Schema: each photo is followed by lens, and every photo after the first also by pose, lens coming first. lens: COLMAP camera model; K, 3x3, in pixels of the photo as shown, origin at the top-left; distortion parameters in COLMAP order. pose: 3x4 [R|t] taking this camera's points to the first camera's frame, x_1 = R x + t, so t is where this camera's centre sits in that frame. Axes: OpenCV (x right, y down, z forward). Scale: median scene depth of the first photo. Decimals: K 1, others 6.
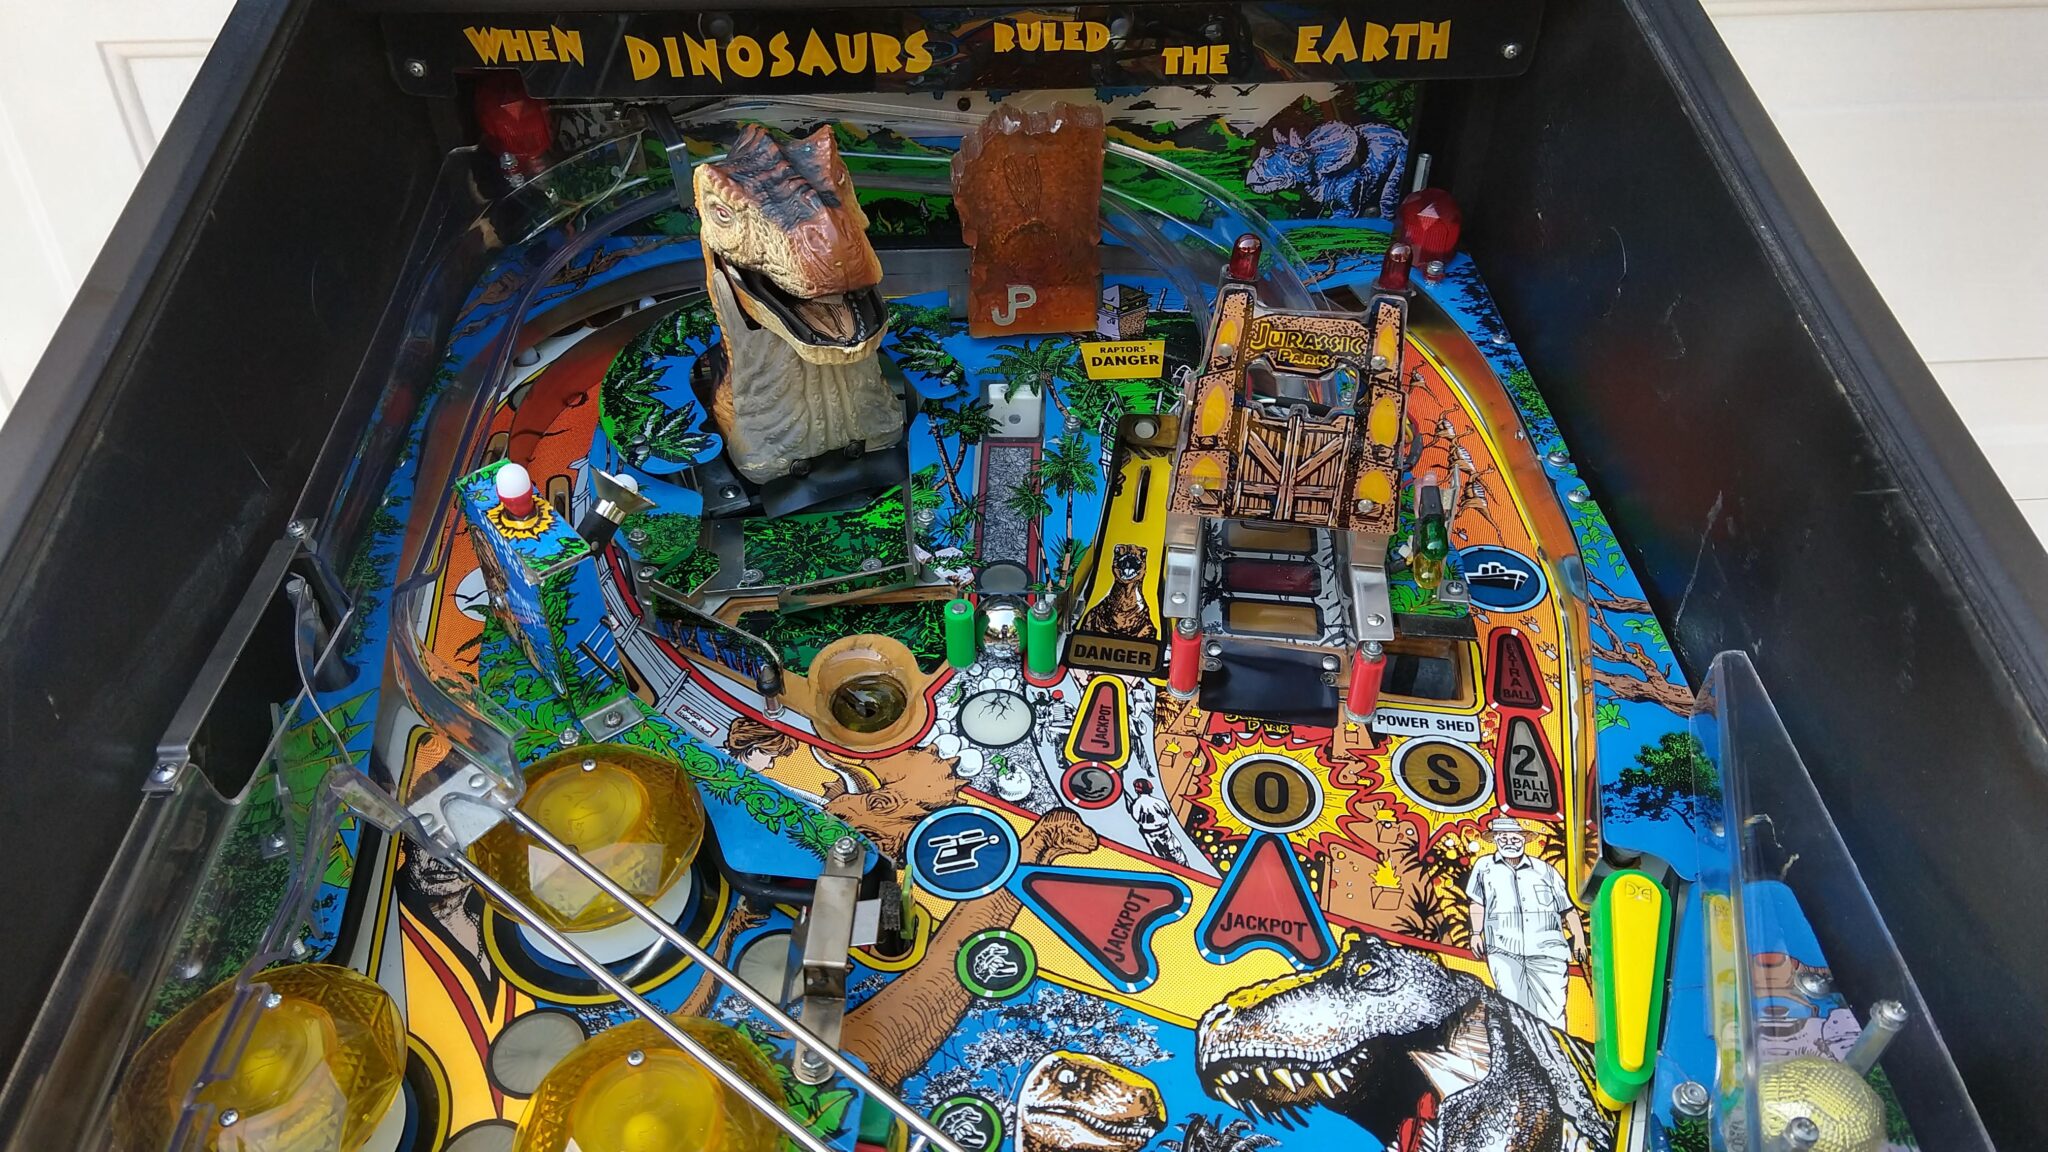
lens RADIAL K [[1452.8, 0, 1028.2], [0, 1452.8, 541.1], [0, 0, 1]] dist [0.147762, -0.449923]
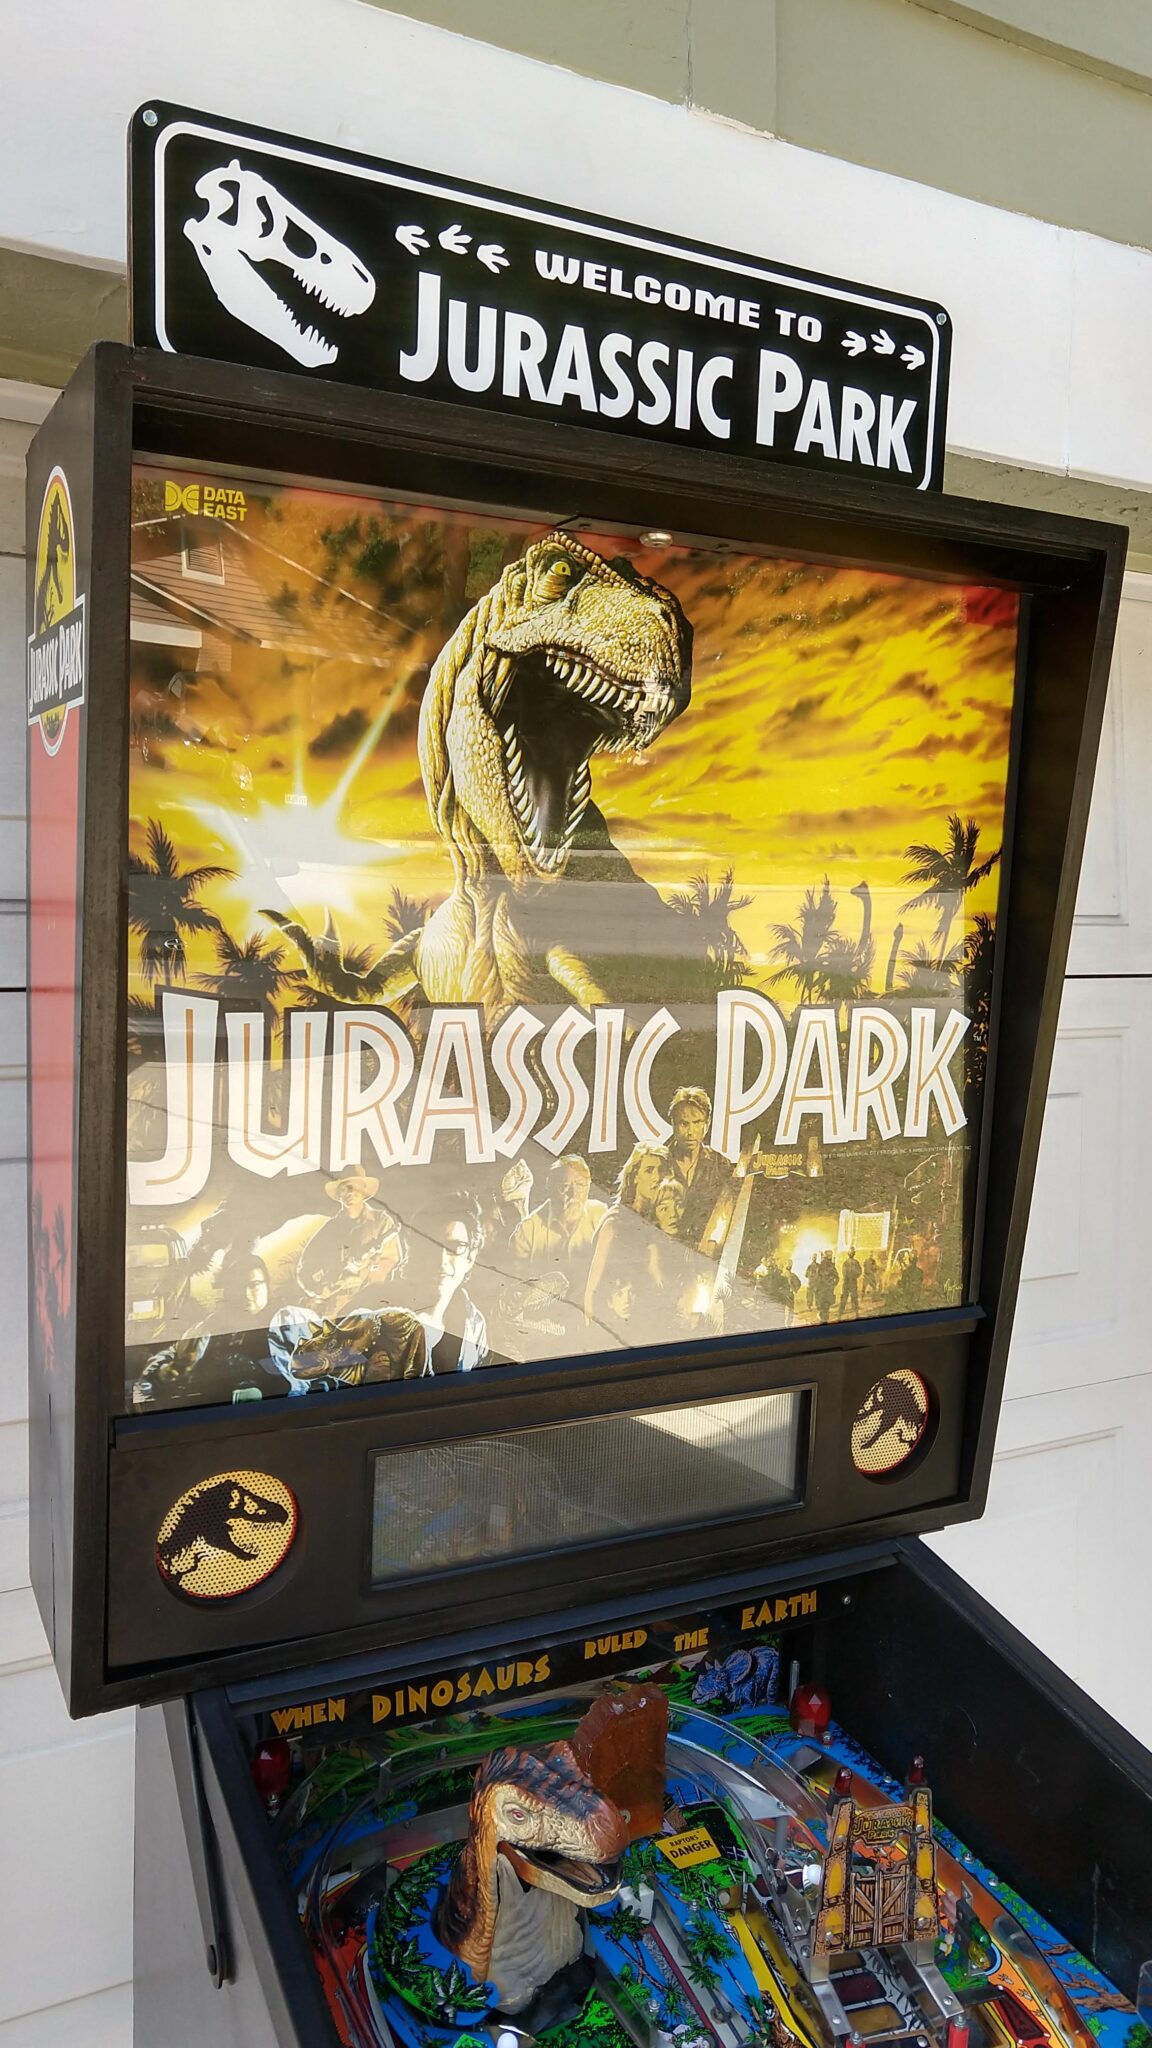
lens RADIAL K [[1459.1, 0, 563.6], [0, 1459.1, 1030.1], [0, 0, 1]] dist [0.001437, 0.007562]
pose [[0.918557, -0.016920, 0.394925, -0.743967], [0.231393, 0.833033, -0.502507, -0.120095], [-0.320483, 0.552964, 0.769104, -0.679836]]
